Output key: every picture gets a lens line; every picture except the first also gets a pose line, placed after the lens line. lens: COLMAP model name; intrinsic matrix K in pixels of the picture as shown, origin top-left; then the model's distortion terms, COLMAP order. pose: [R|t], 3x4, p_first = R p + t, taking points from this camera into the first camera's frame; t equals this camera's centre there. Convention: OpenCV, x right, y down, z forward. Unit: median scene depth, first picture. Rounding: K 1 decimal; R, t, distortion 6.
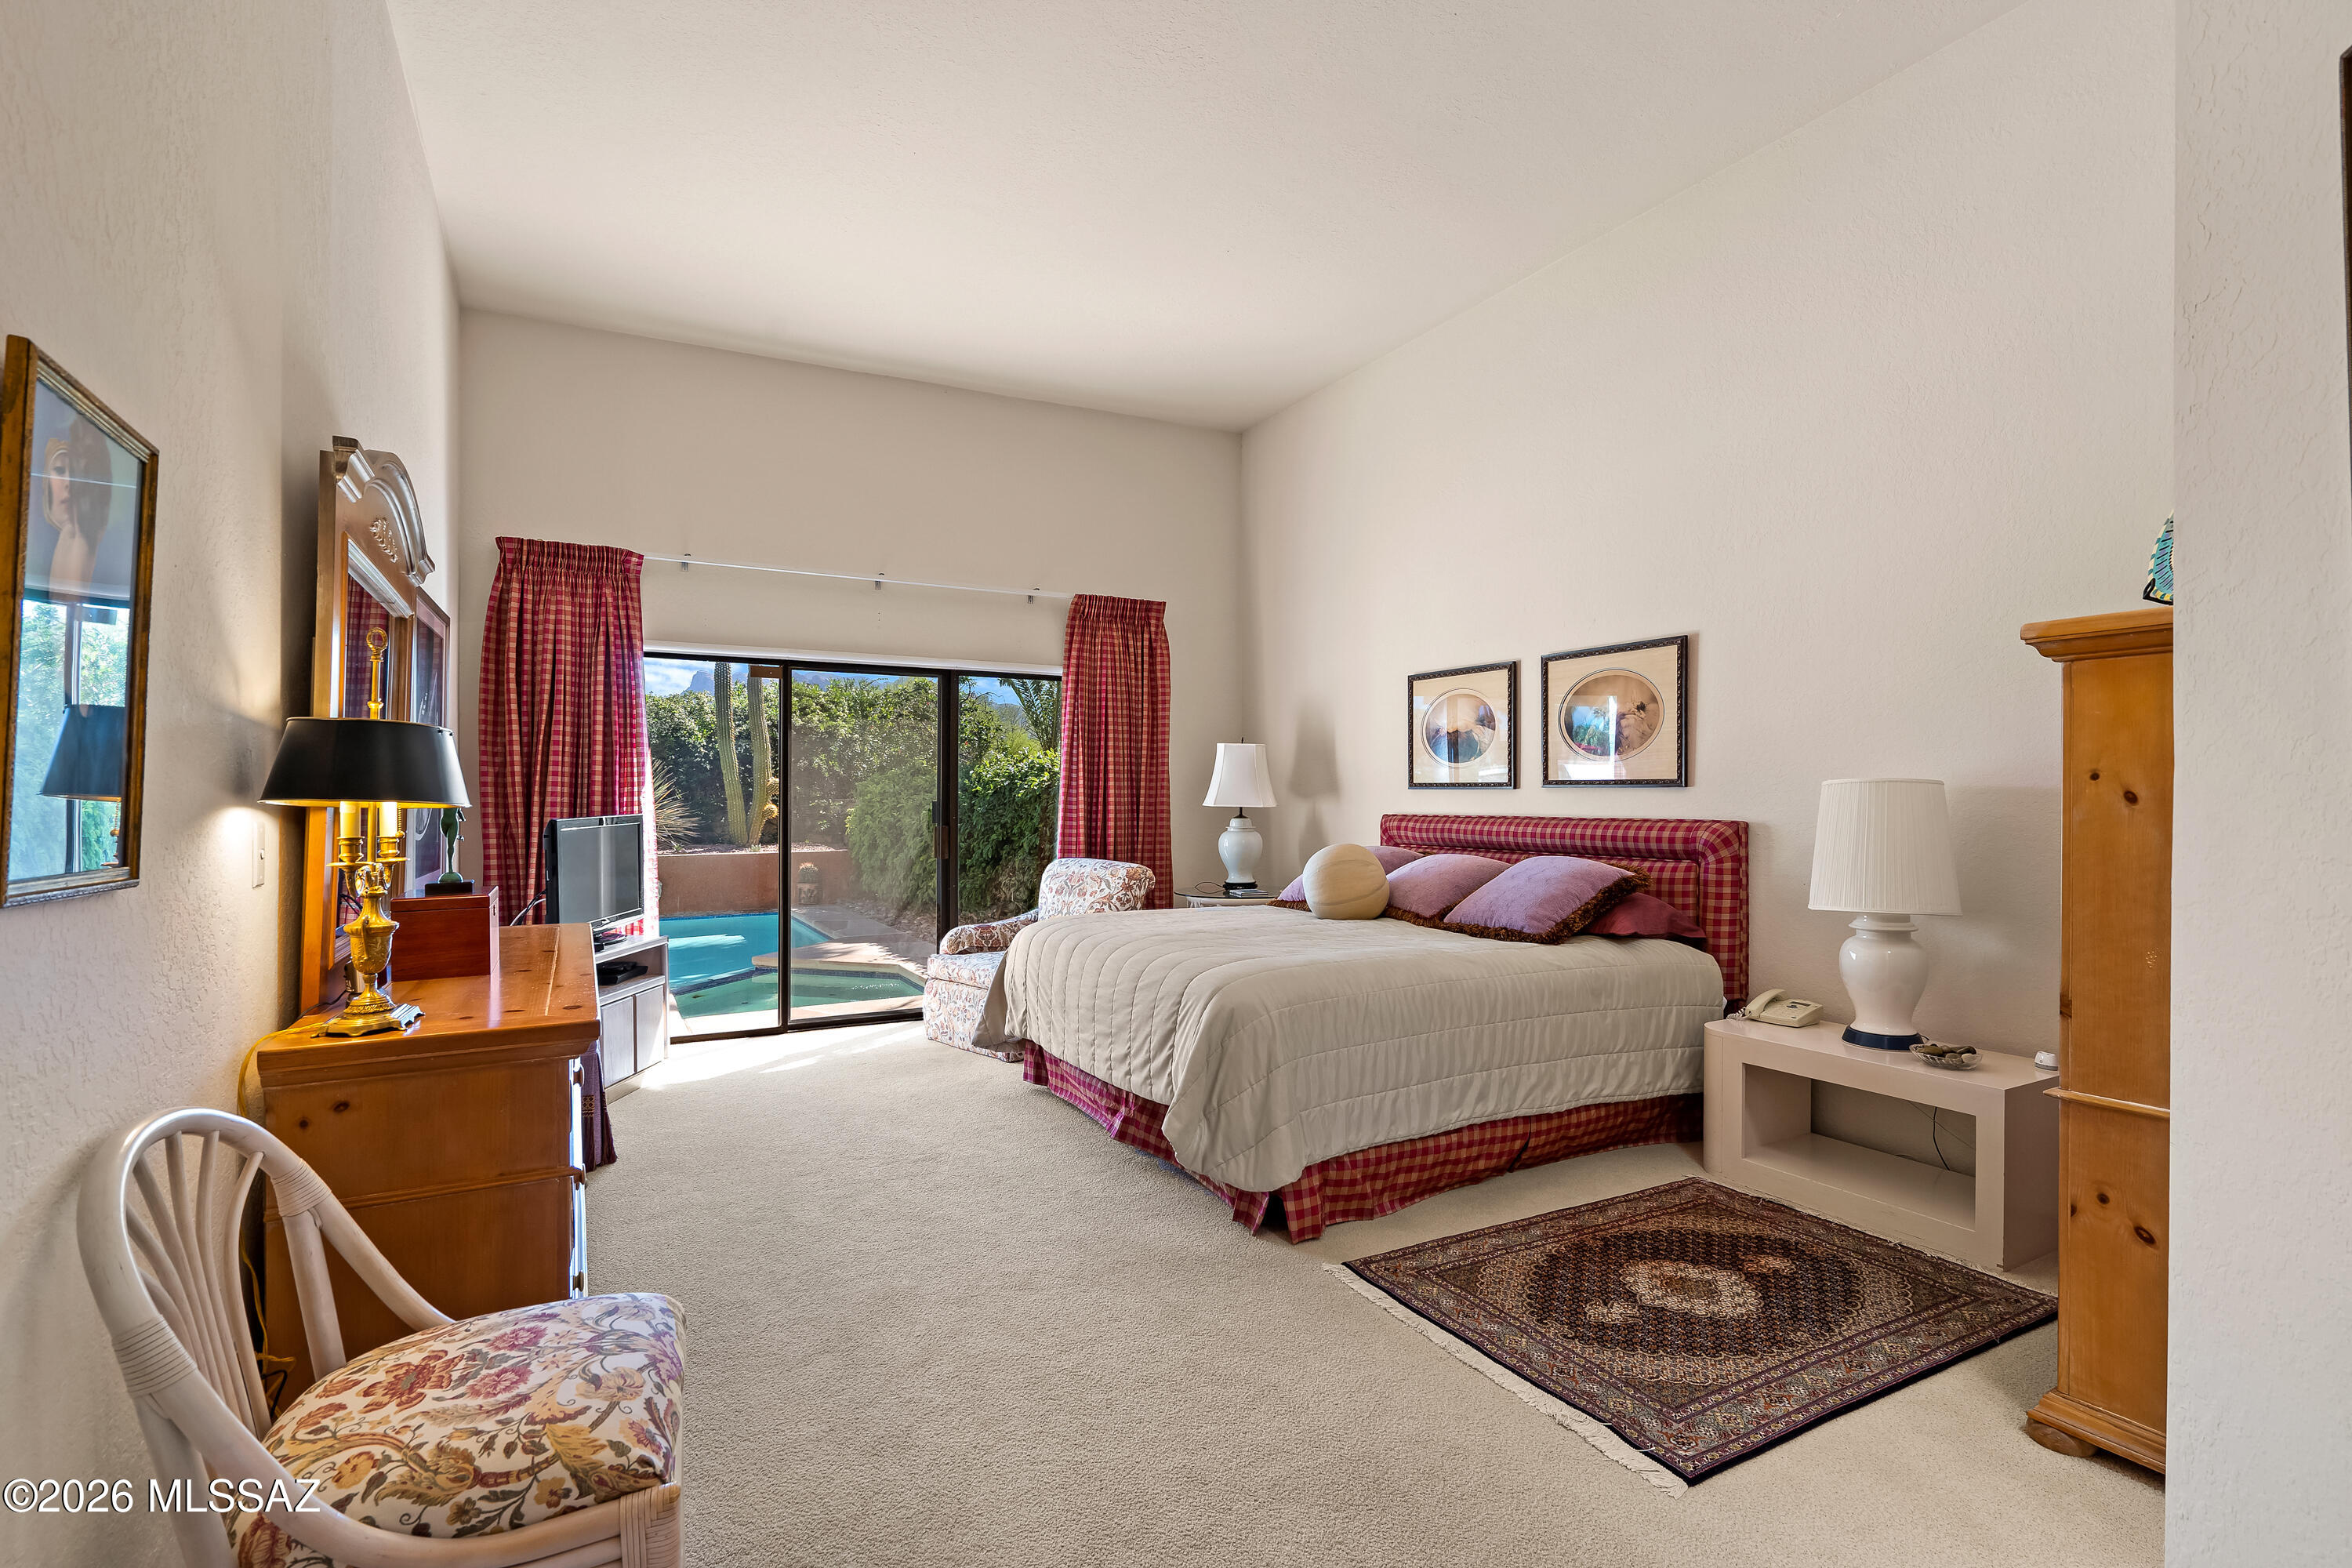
lens RADIAL K [[1079.1, 0, 1128.7], [0, 1079.1, 815.1], [0, 0, 1]] dist [0.000028, 0.000737]
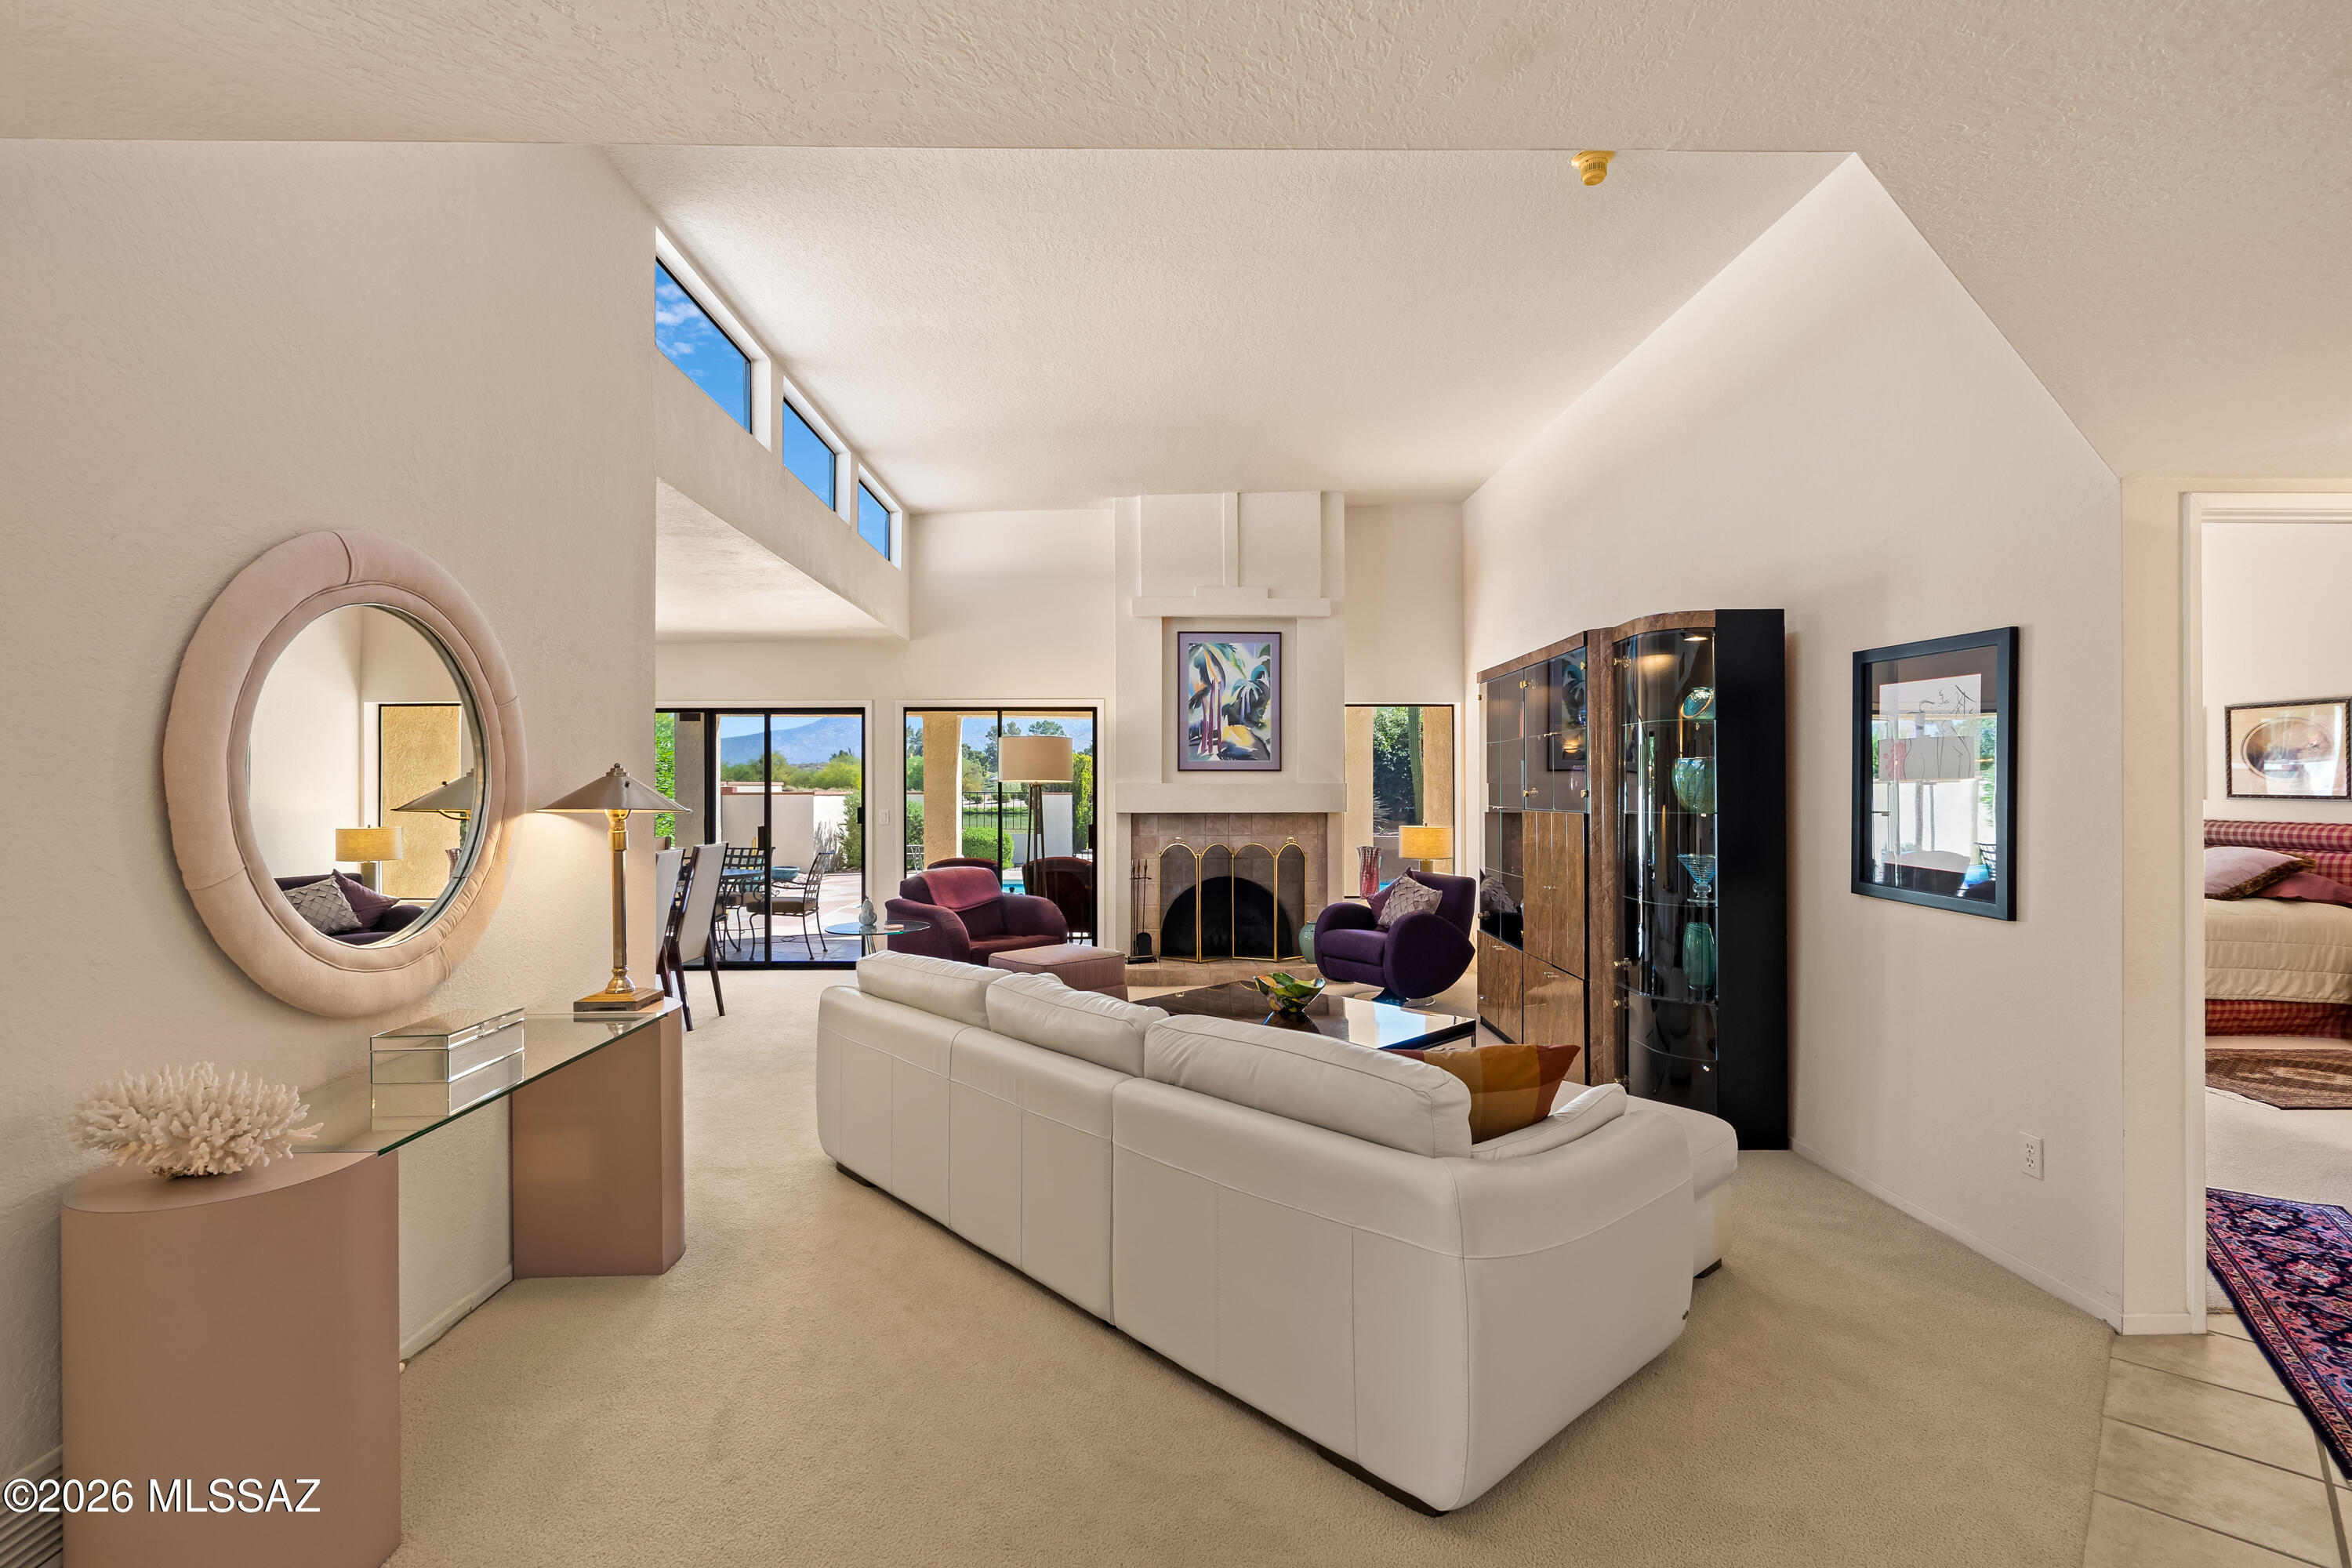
lens RADIAL K [[1079.1, 0, 1169.5], [0, 1079.1, 766.9], [0, 0, 1]] dist [0.000028, 0.000737]
pose [[0.906131, 0.000620, -0.422997, -0.293502], [-0.016026, 0.999331, -0.032866, 0.000532], [0.422694, 0.036560, 0.905535, -0.938720]]
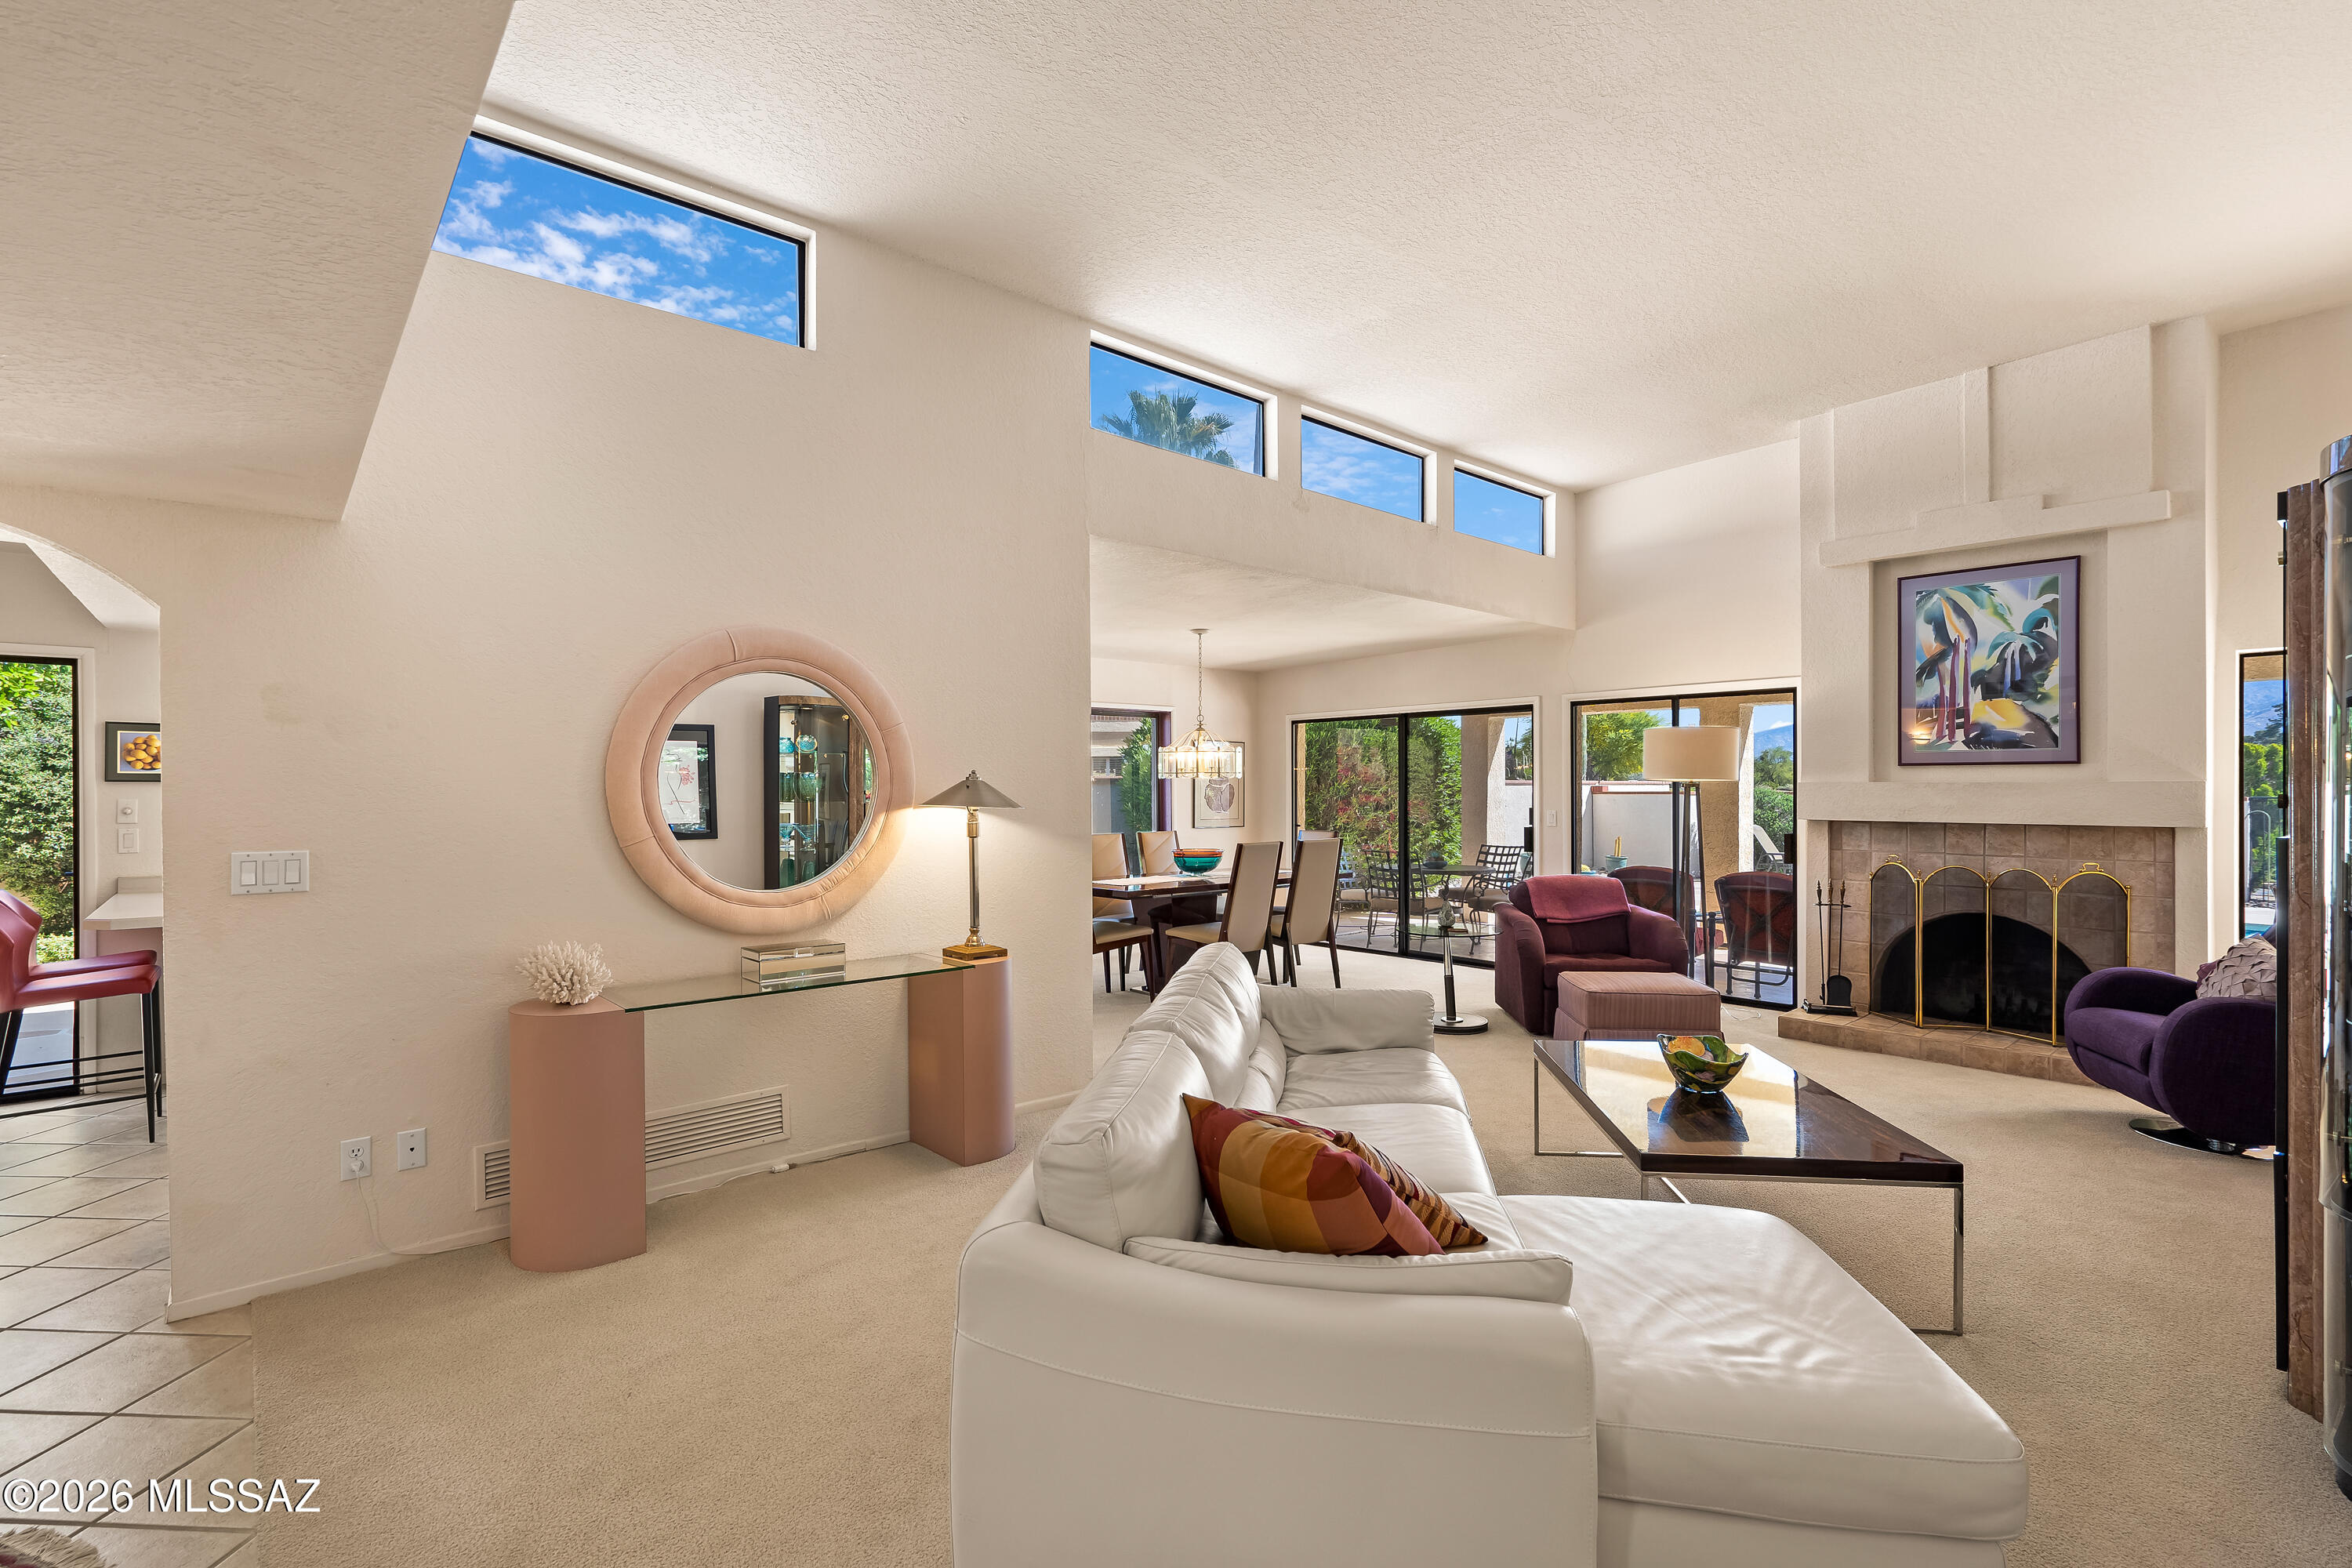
lens RADIAL K [[1079.1, 0, 1188.1], [0, 1079.1, 778.5], [0, 0, 1]] dist [0.000028, 0.000737]
pose [[0.259277, 0.001289, -0.965802, 0.009661], [-0.020199, 0.999788, -0.004088, -0.011864], [0.965592, 0.020568, 0.259247, -0.520493]]
